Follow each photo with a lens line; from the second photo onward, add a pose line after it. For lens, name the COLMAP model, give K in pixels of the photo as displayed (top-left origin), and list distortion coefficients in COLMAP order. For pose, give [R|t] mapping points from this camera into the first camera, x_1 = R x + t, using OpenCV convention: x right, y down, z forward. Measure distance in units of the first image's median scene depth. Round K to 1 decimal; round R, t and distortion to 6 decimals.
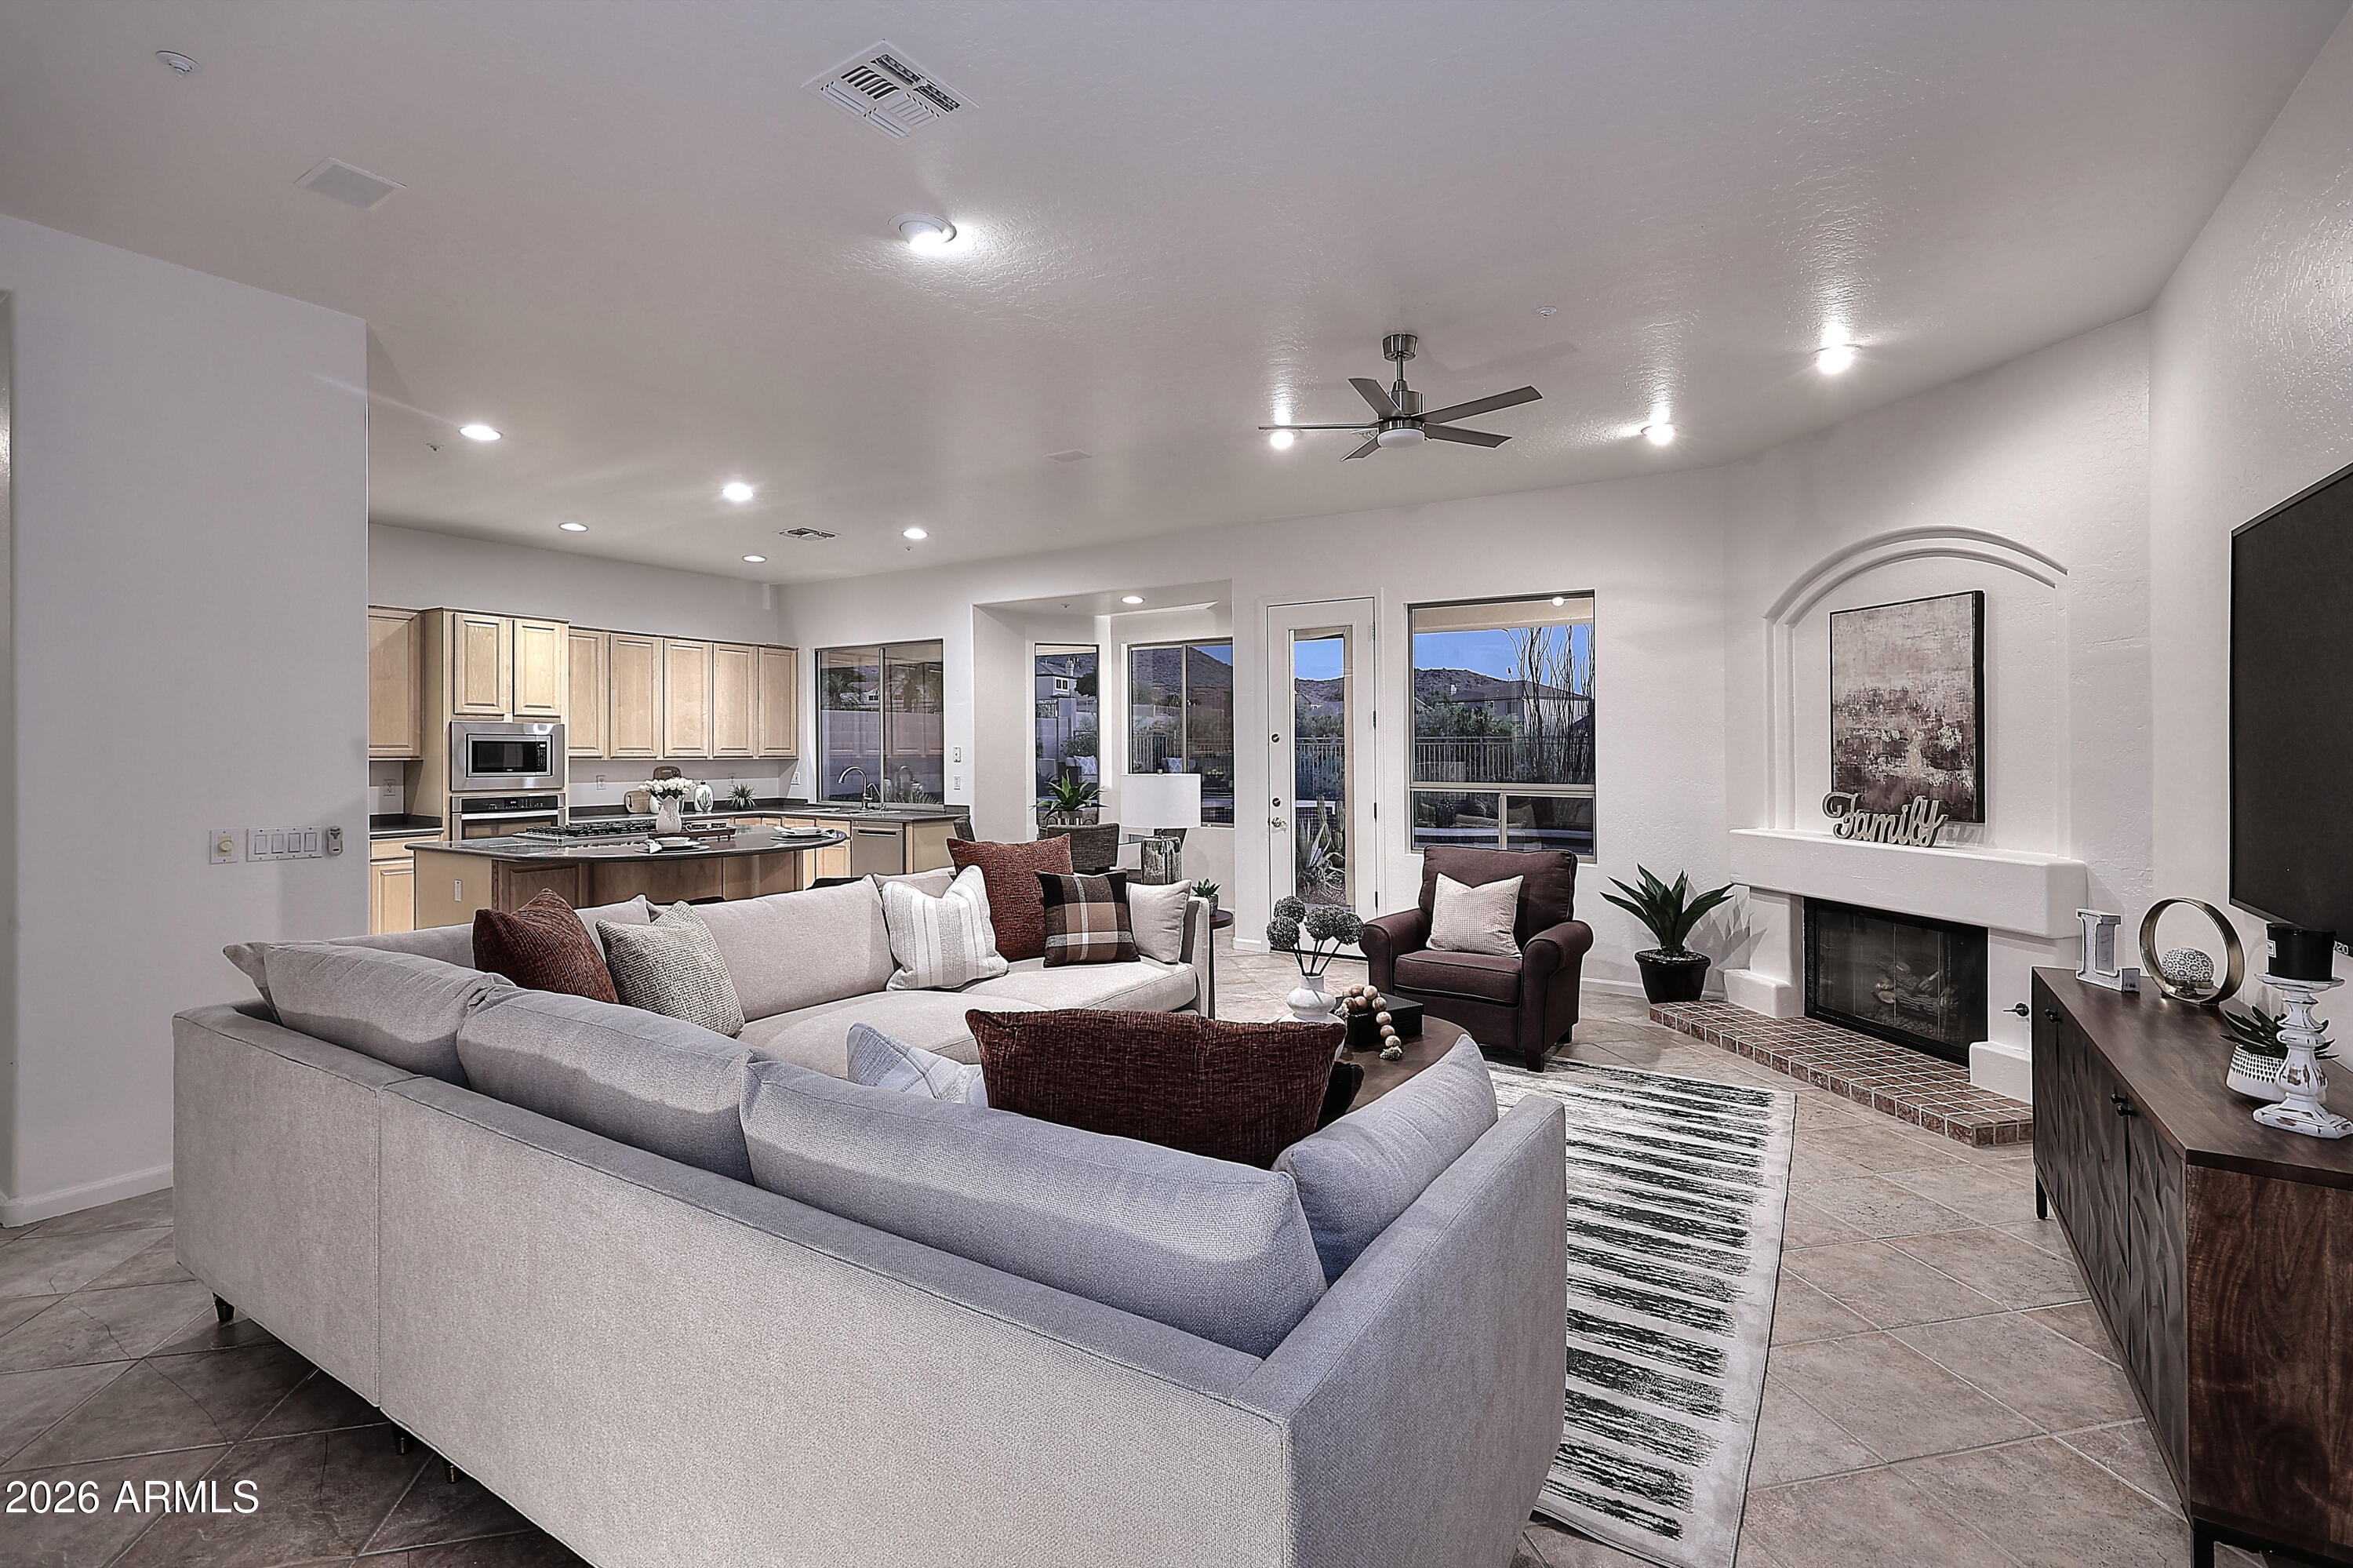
lens RADIAL K [[1070.0, 0, 1171.8], [0, 1070.0, 745.5], [0, 0, 1]] dist [0.001680, 0.000048]
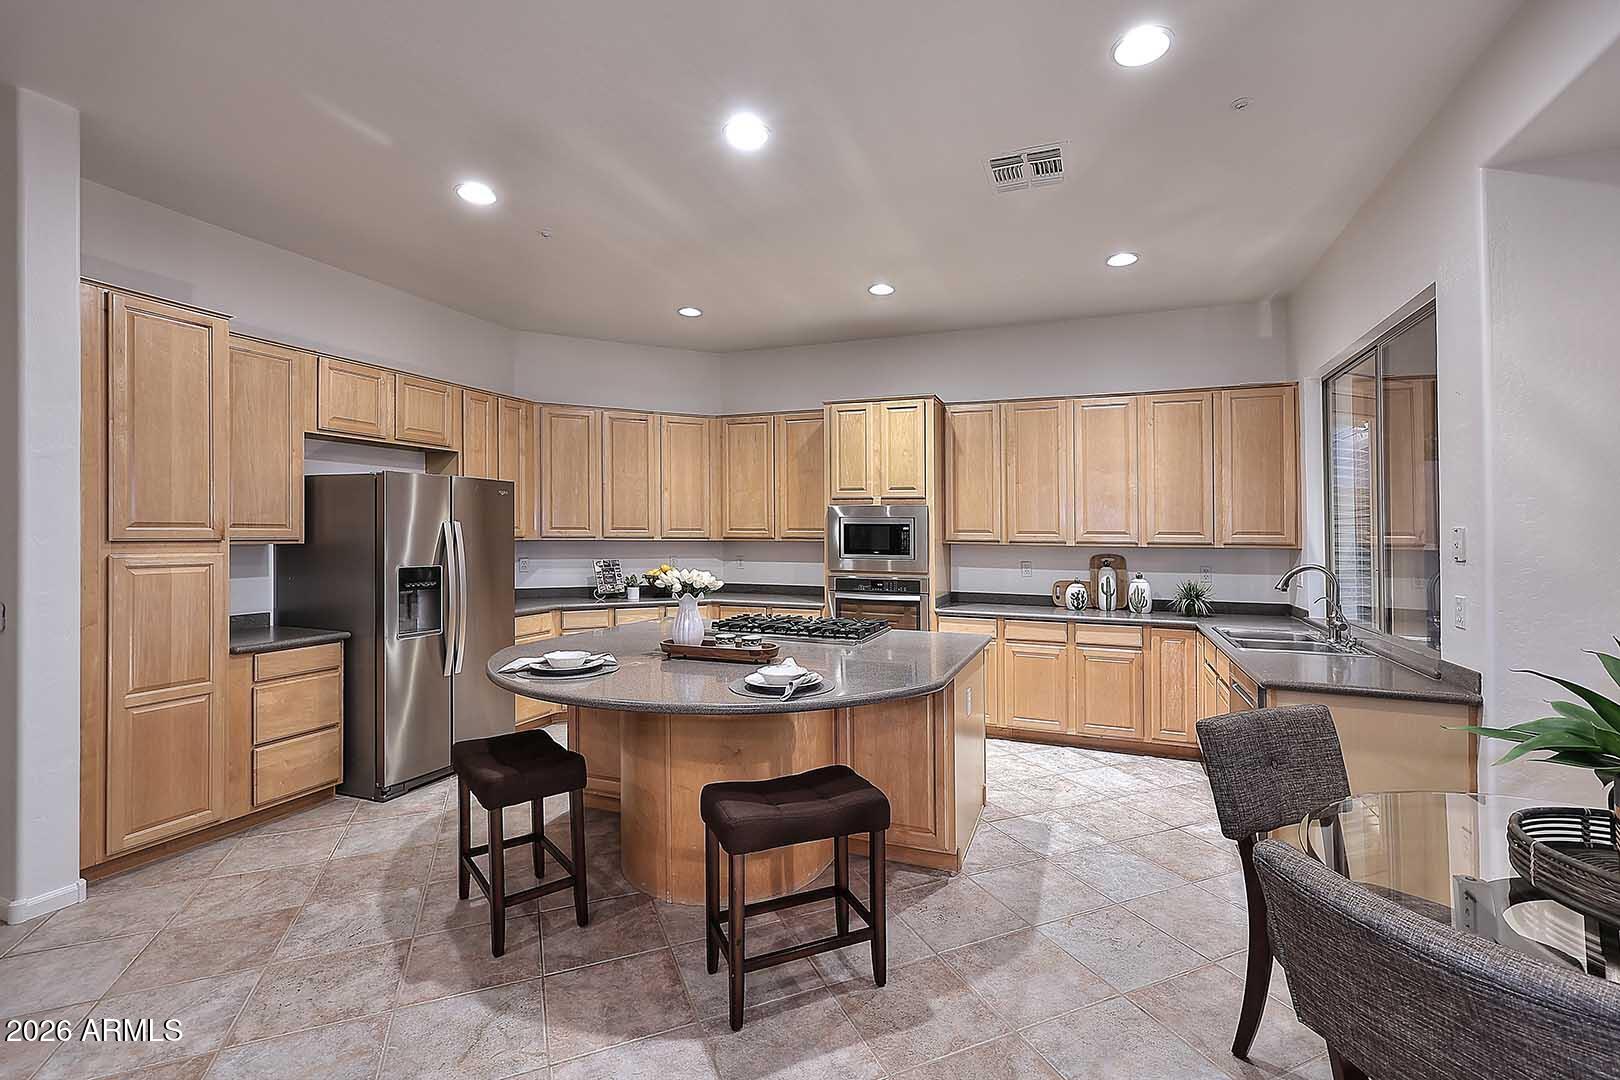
lens RADIAL K [[659.1, 0, 818.4], [0, 659.1, 531.8], [0, 0, 1]] dist [0.002943, 0.000082]
pose [[0.223292, -0.002009, -0.974749, -0.017274], [-0.003488, 0.999990, -0.002860, 0.004597], [0.974745, 0.004039, 0.223283, 0.670883]]
